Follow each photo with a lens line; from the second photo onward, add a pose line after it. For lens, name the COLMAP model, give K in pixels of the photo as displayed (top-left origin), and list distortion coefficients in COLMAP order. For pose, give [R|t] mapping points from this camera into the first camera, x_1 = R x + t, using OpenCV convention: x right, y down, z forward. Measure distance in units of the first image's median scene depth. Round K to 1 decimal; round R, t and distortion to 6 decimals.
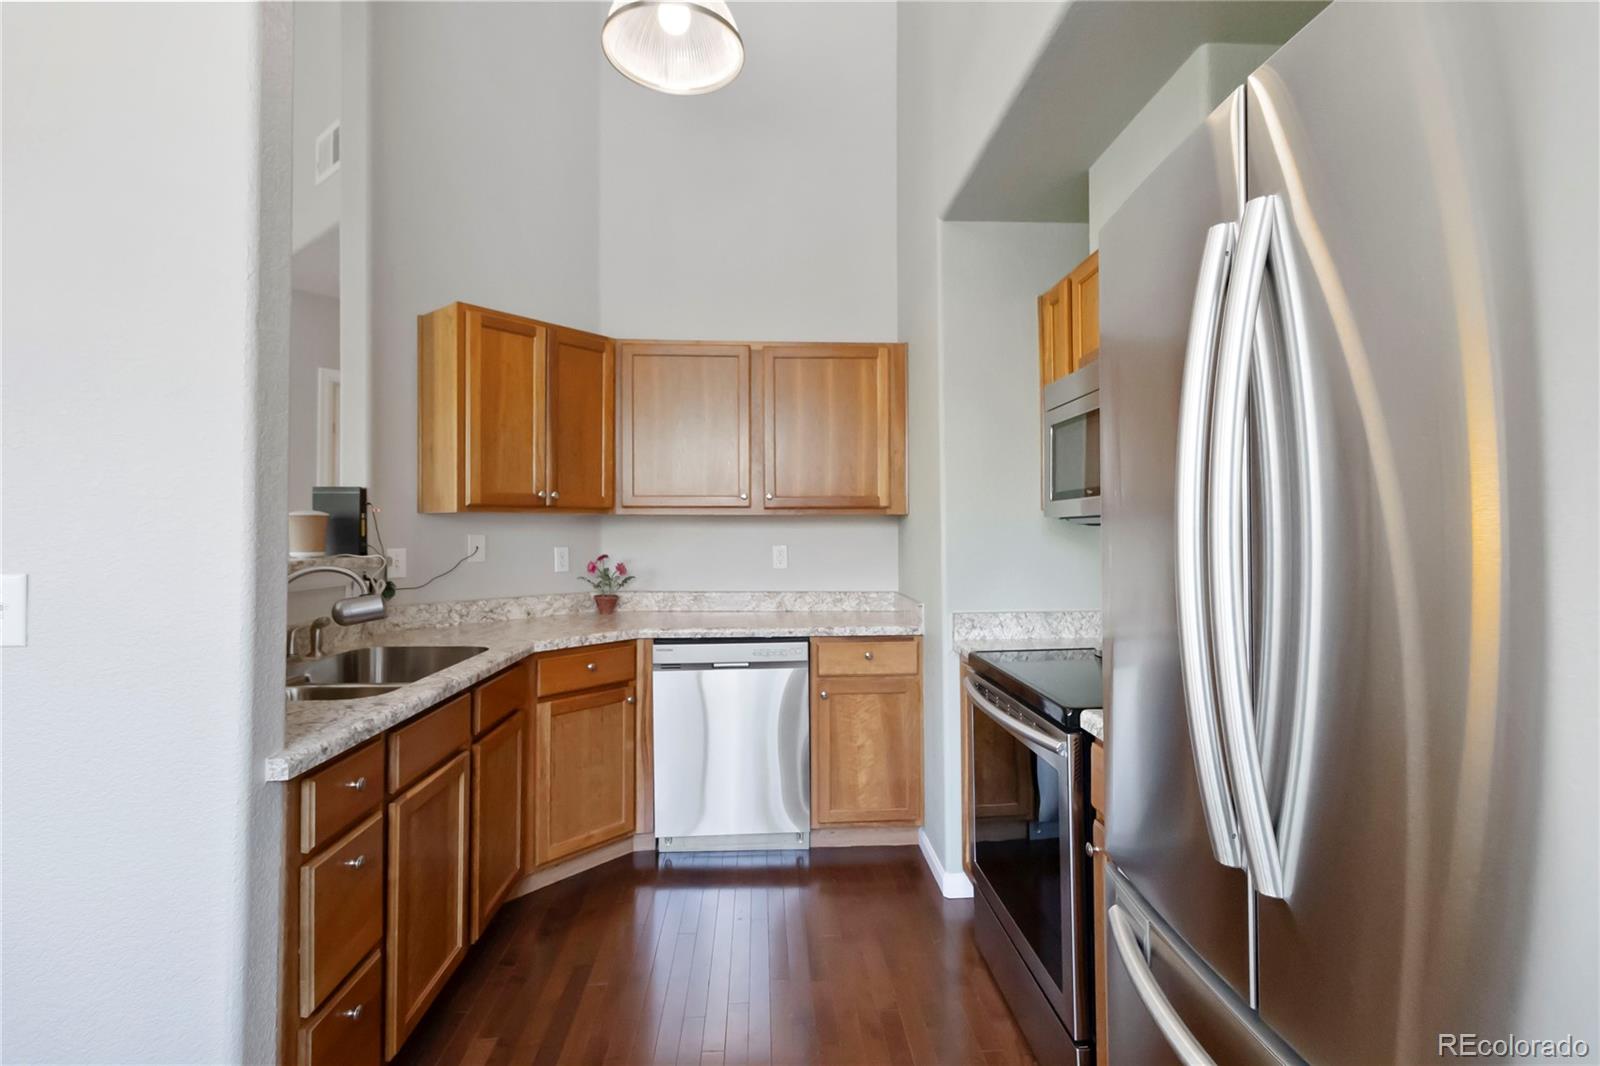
lens RADIAL K [[737.1, 0, 805.8], [0, 737.1, 525.3], [0, 0, 1]] dist [0.002660, 0.000265]
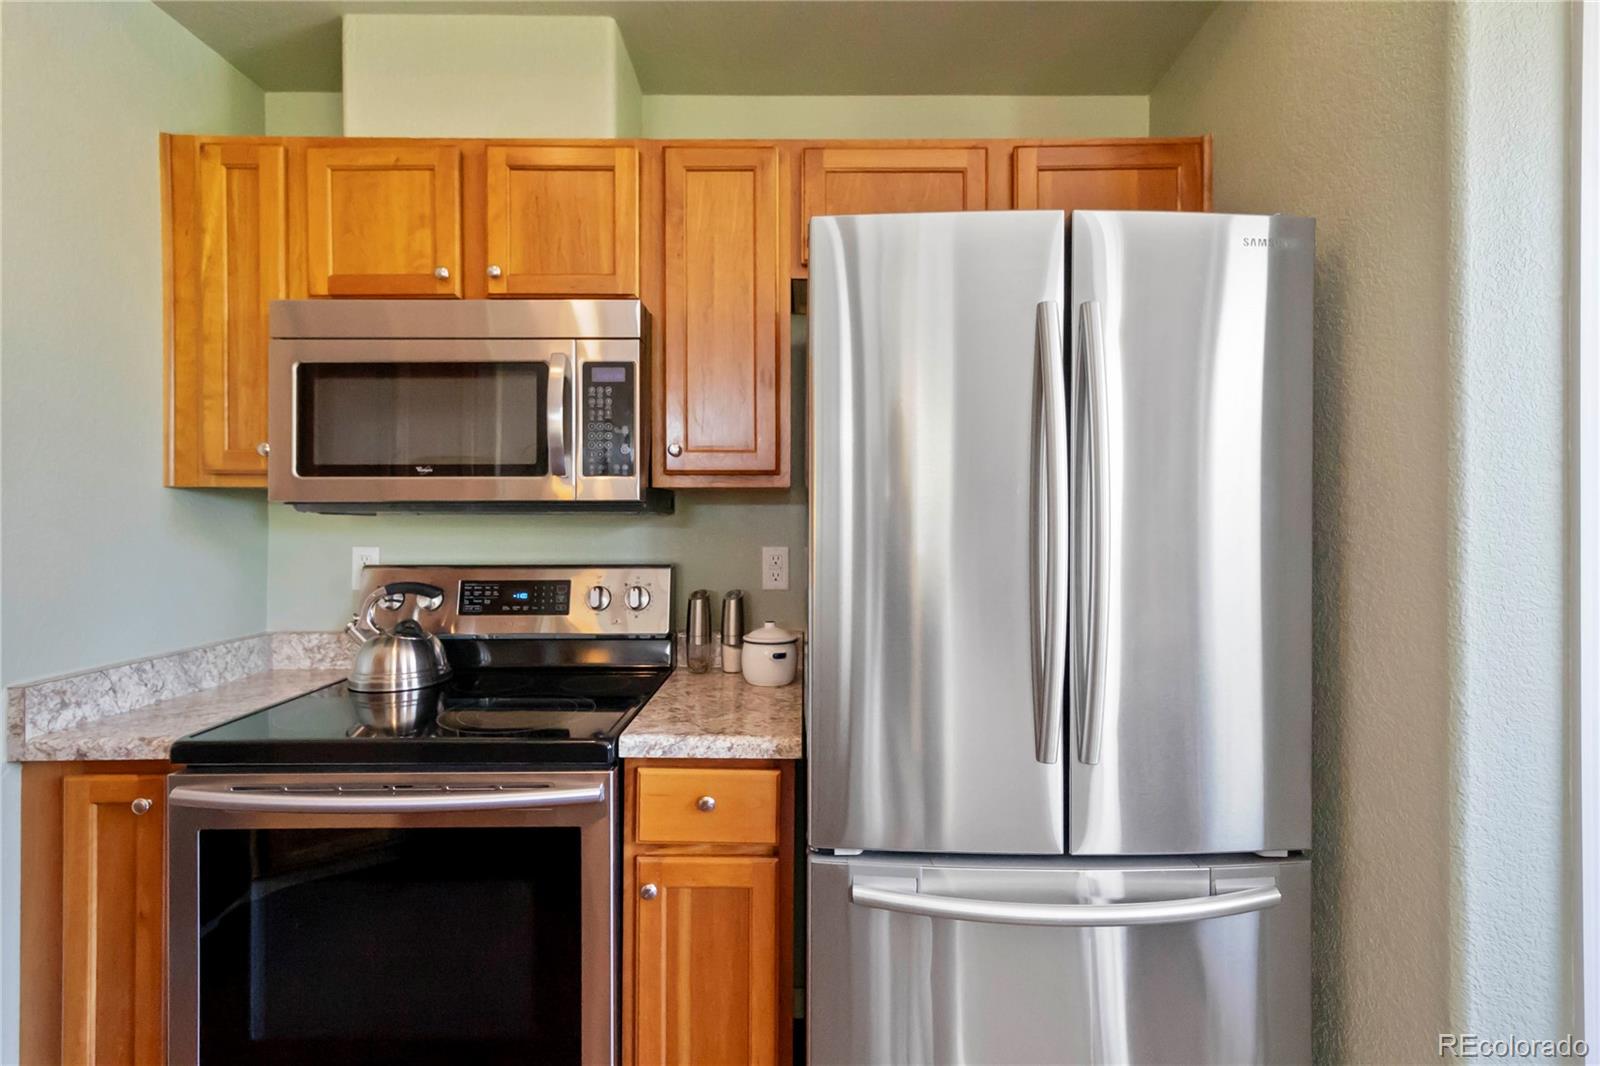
lens RADIAL K [[753.7, 0, 793.6], [0, 753.7, 506.9], [0, 0, 1]] dist [0.002058, 0.000380]
pose [[0.067049, 0.021637, 0.997515, -0.241889], [-0.008385, 0.999742, -0.021122, 0.003655], [-0.997714, -0.006948, 0.067213, 0.392621]]
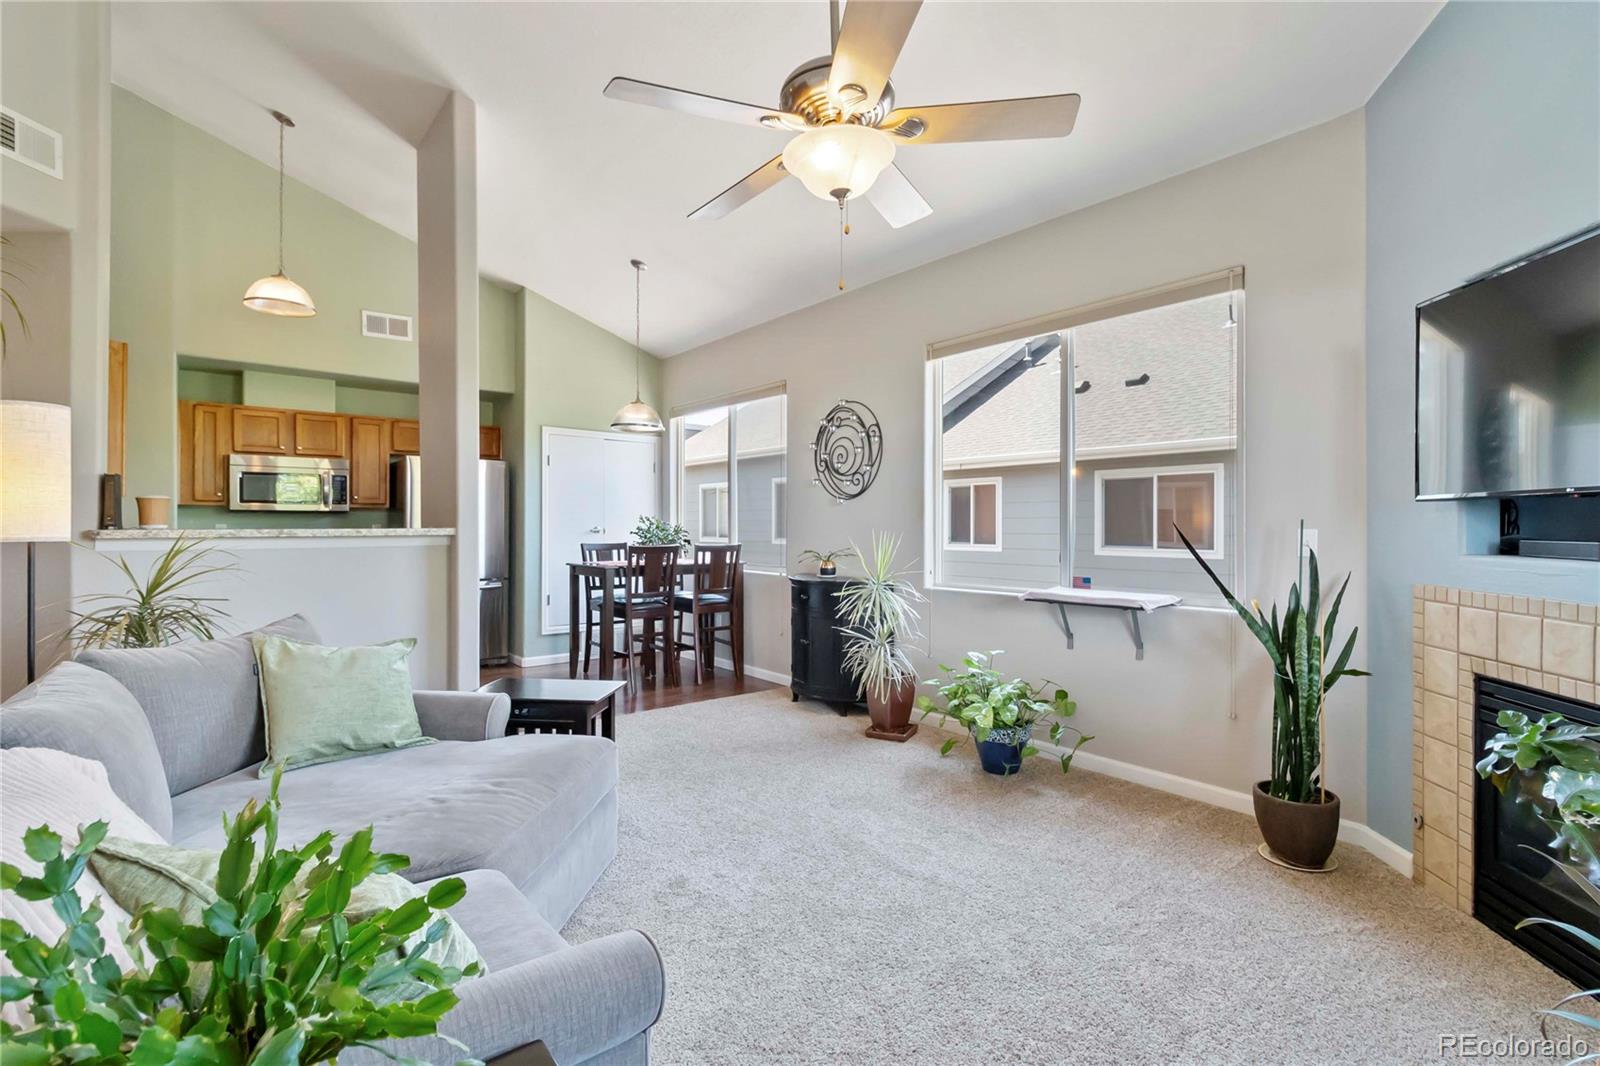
lens RADIAL K [[737.1, 0, 805.8], [0, 737.1, 525.3], [0, 0, 1]] dist [0.002660, 0.000265]
pose [[-0.587841, -0.000549, 0.808976, -2.146298], [-0.007654, 0.999959, -0.004883, 0.028739], [-0.808940, -0.009063, -0.587821, 0.718073]]
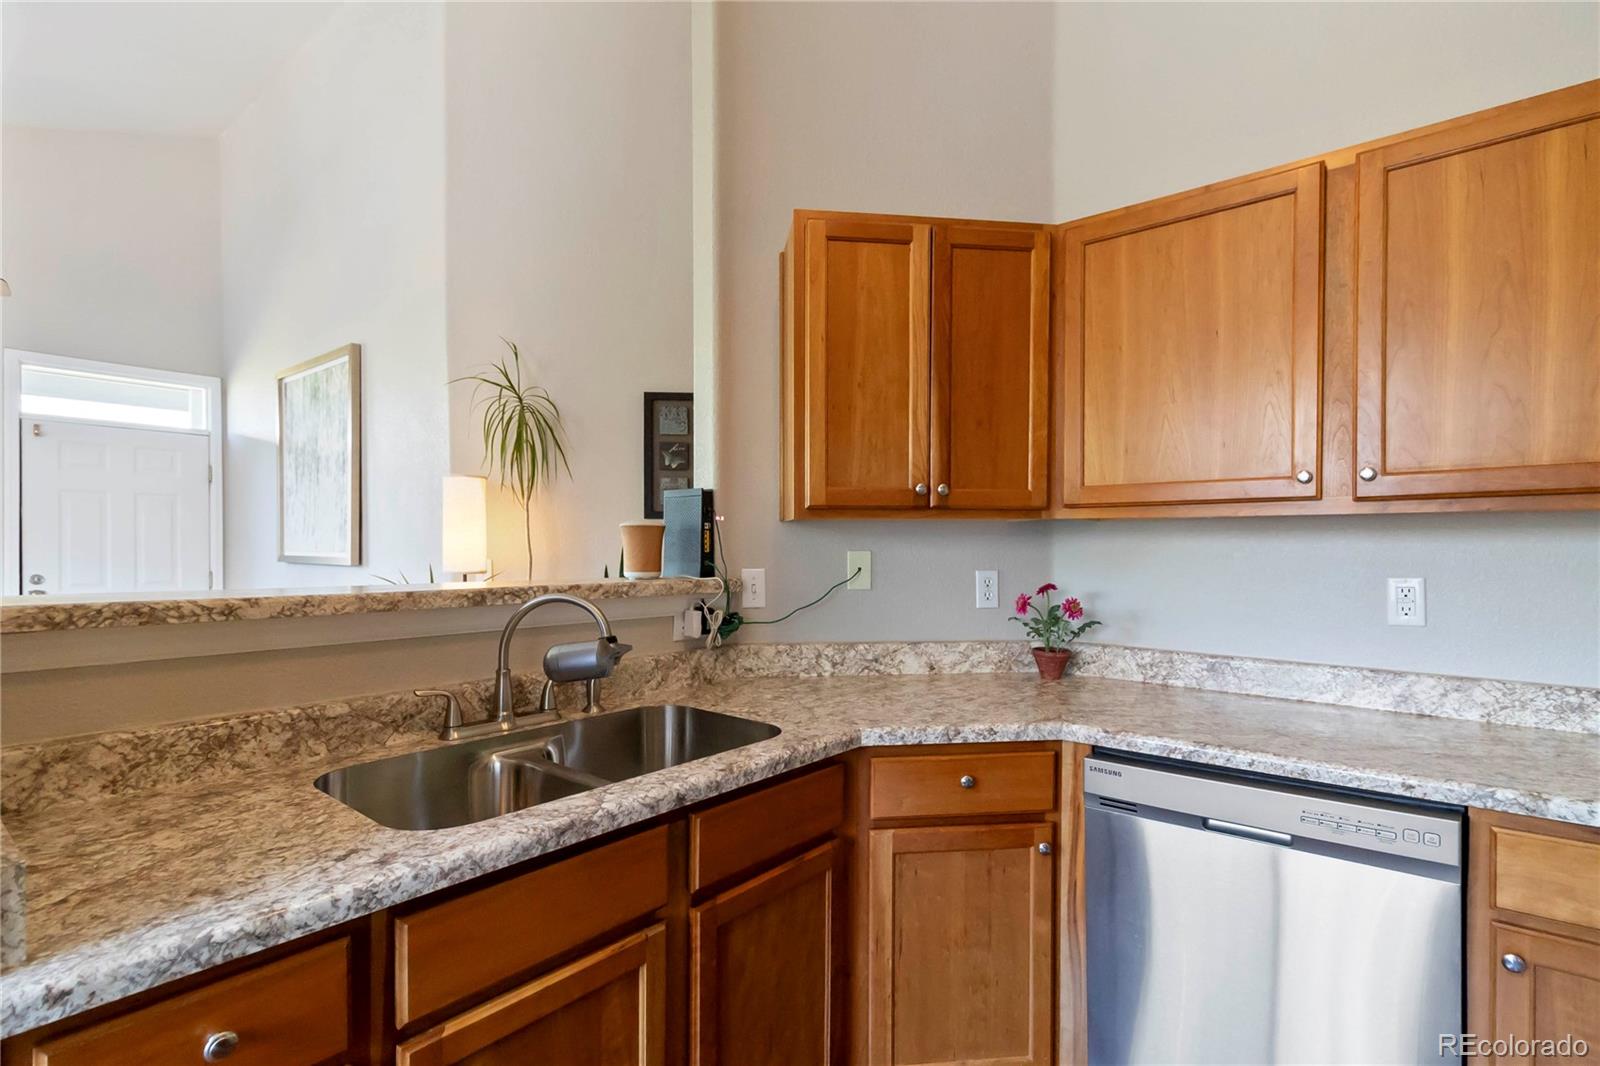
lens RADIAL K [[769.3, 0, 821.2], [0, 769.3, 556.6], [0, 0, 1]] dist [0.007166, -0.000223]
pose [[0.740225, 0.012151, -0.672249, 0.026801], [0.002380, 0.999783, 0.020692, 0.002901], [0.672355, -0.016916, 0.740036, 0.445227]]
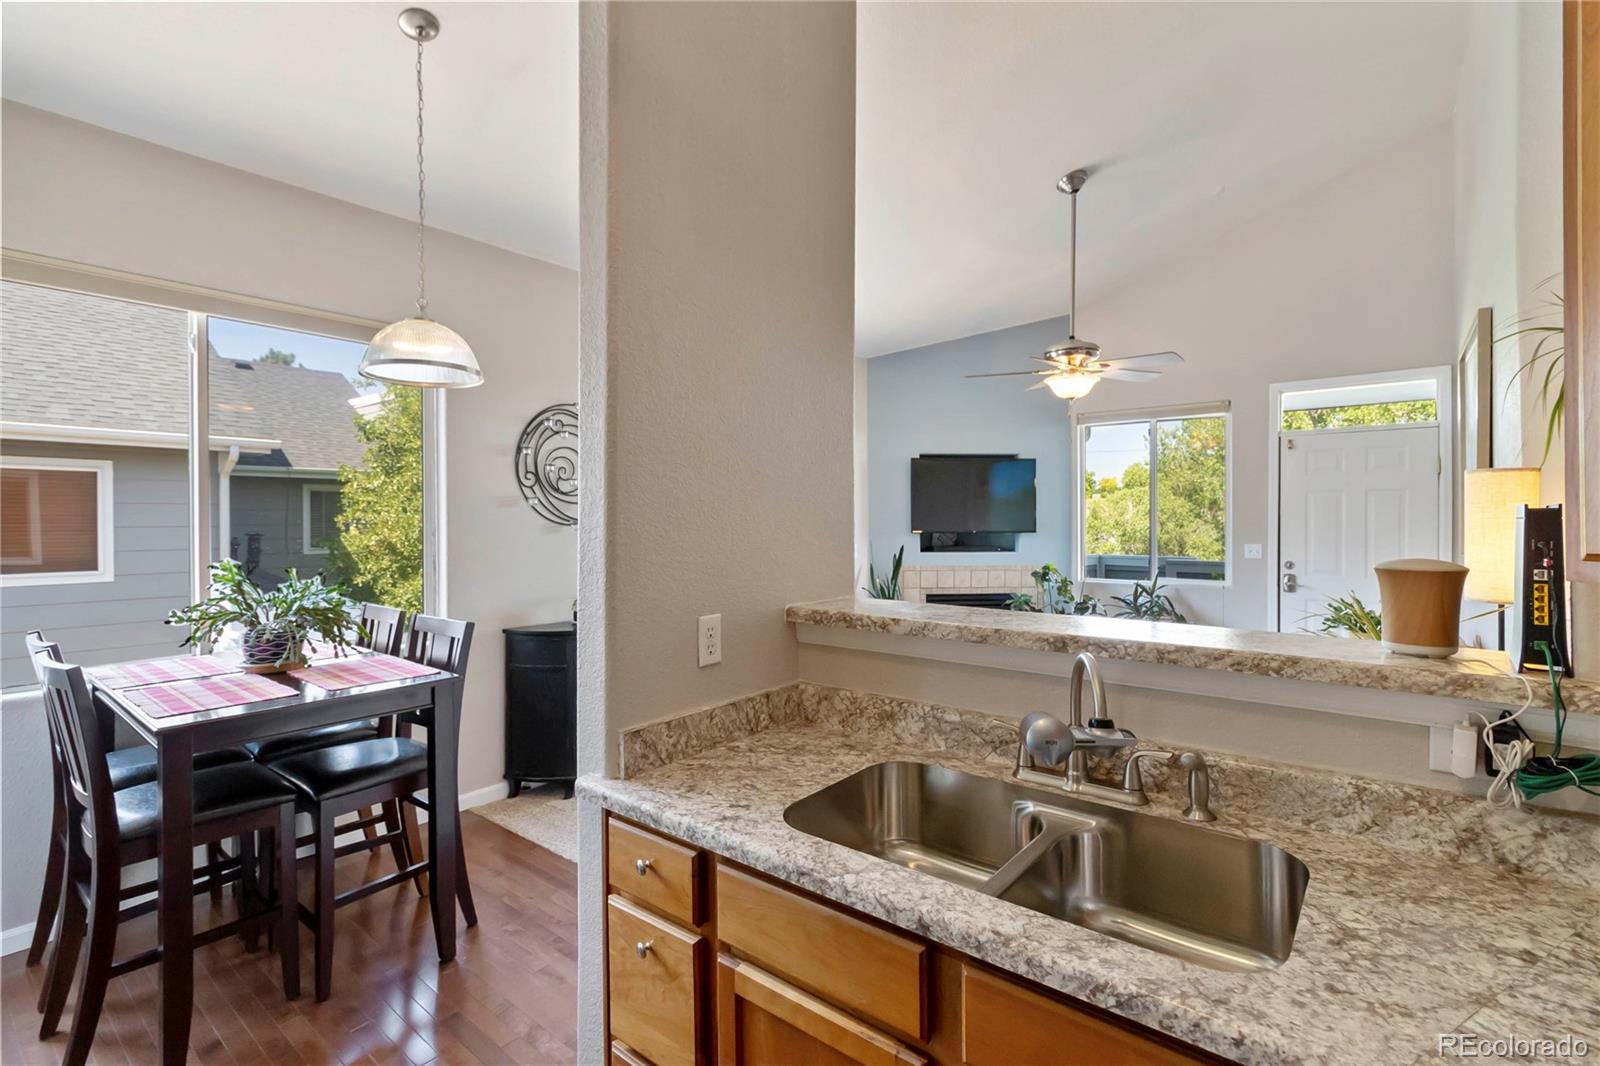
lens RADIAL K [[737.1, 0, 805.8], [0, 737.1, 525.3], [0, 0, 1]] dist [0.002660, 0.000265]
pose [[-0.668007, 0.009060, -0.744100, -0.025306], [0.010248, 0.999943, 0.002975, -0.041694], [0.744084, -0.005638, -0.668062, 0.891164]]
